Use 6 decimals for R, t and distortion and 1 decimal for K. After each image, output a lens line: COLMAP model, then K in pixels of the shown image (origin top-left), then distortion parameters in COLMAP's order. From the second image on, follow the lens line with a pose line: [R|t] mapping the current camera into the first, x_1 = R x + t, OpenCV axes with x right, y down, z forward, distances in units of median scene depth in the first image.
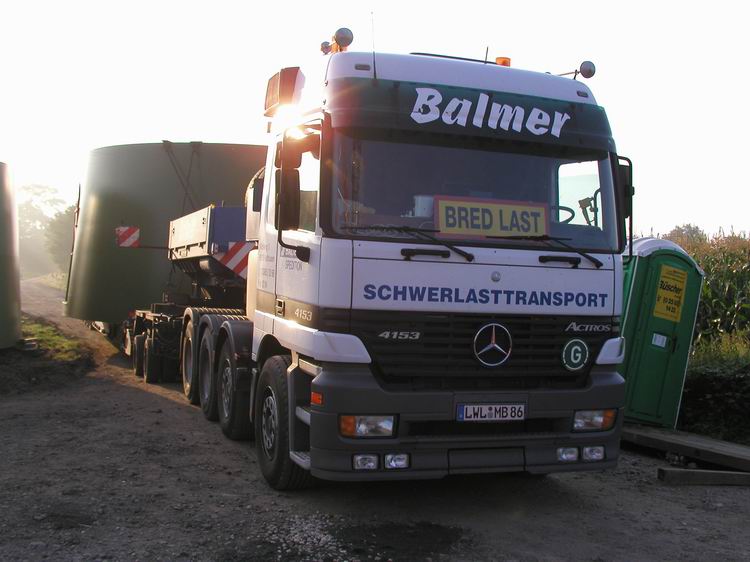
lens RADIAL K [[925.2, 0, 375.0], [0, 925.2, 281.0], [0, 0, 1]] dist [-0.108049, 0.012545]
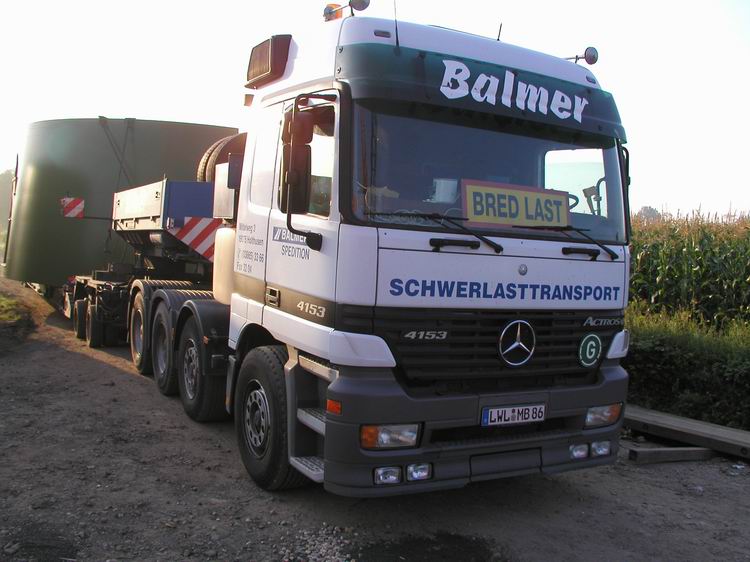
lens RADIAL K [[757.2, 0, 375.0], [0, 757.2, 281.0], [0, 0, 1]] dist [-0.206630, 0.186816]
pose [[0.987645, 0.009121, 0.156439, -0.128194], [-0.017316, 0.998543, 0.051100, -0.028283], [-0.155745, -0.053178, 0.986365, 0.270048]]
